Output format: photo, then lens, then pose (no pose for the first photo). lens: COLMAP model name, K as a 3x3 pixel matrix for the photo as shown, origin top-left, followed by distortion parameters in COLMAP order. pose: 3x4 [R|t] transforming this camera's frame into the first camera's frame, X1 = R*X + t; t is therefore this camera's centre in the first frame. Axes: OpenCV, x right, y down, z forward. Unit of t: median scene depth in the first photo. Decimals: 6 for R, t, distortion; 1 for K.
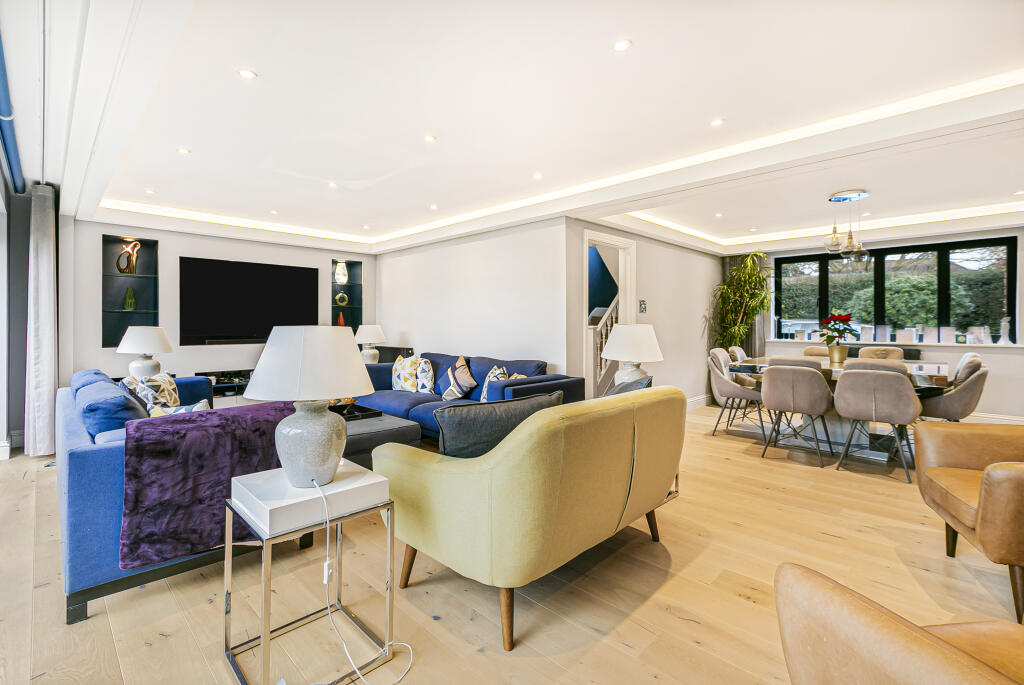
lens RADIAL K [[463.3, 0, 503.0], [0, 463.3, 325.9], [0, 0, 1]] dist [0.000594, 0.000523]
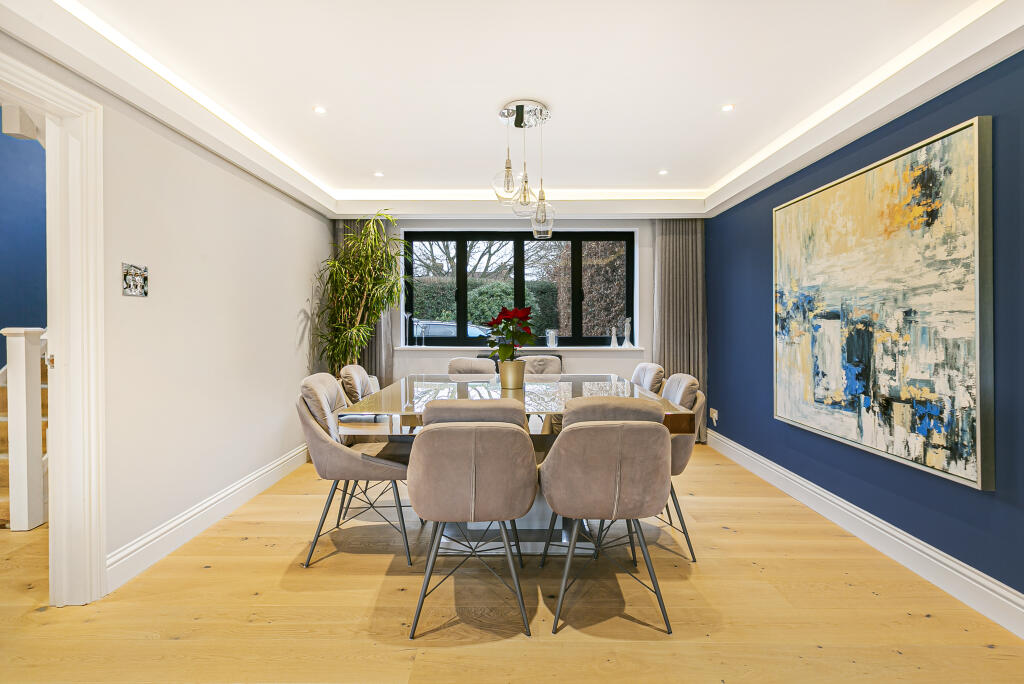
lens RADIAL K [[463.3, 0, 505.9], [0, 463.3, 327.2], [0, 0, 1]] dist [0.000594, 0.000523]
pose [[0.709429, -0.002247, 0.704774, 0.206302], [0.000822, 0.999997, 0.002361, -0.001408], [-0.704777, -0.001096, 0.709428, 0.407336]]
